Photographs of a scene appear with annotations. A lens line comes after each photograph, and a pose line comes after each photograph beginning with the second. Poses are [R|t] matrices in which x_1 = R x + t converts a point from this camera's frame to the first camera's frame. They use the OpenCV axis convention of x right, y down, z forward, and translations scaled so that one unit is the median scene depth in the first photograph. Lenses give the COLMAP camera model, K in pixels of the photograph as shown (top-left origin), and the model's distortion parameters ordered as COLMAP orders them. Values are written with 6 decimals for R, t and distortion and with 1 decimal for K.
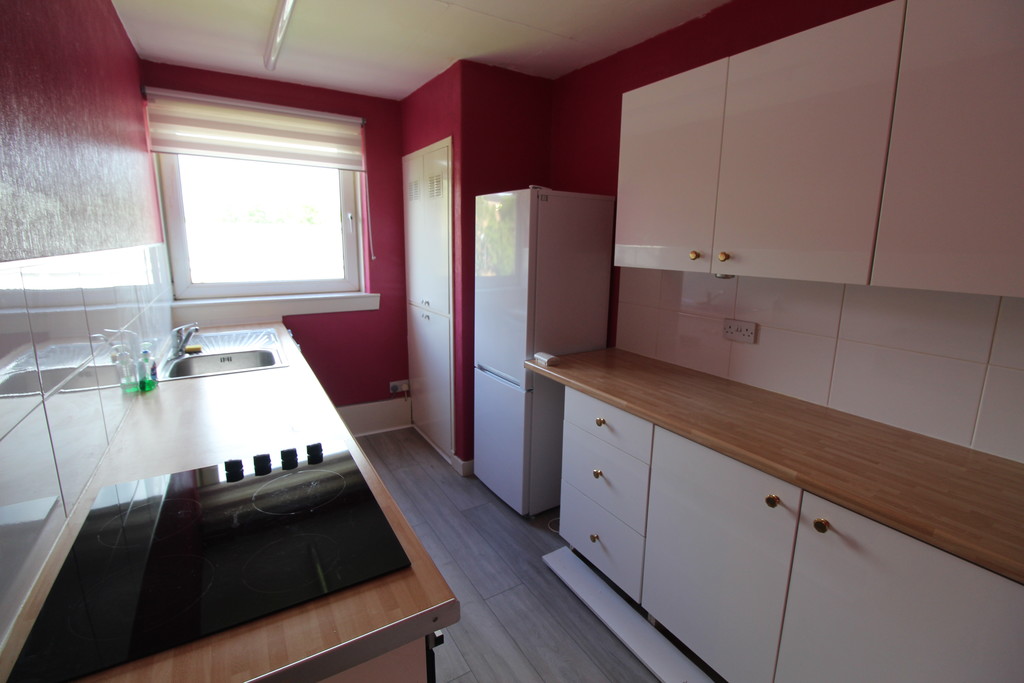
lens RADIAL K [[474.7, 0, 521.6], [0, 474.7, 339.5], [0, 0, 1]] dist [-0.005075, -0.009593]
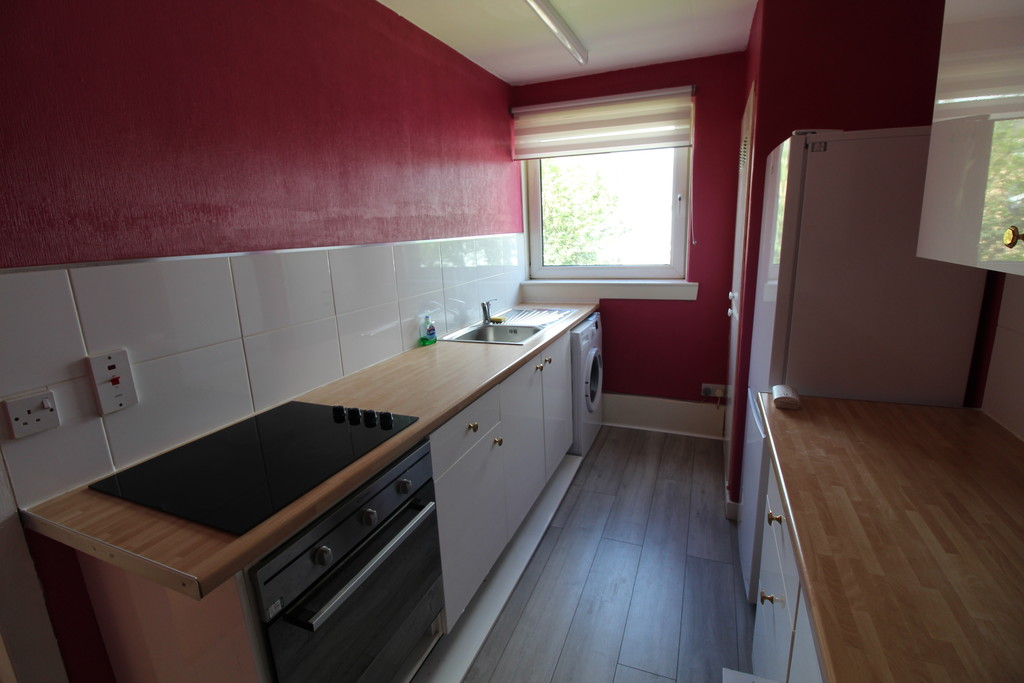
lens RADIAL K [[474.7, 0, 515.7], [0, 474.7, 338.1], [0, 0, 1]] dist [-0.005075, -0.009593]
pose [[0.584220, 0.146913, -0.798188, 0.267993], [-0.119851, 0.988314, 0.094184, -0.043761], [0.802697, 0.040639, 0.595000, 0.238494]]
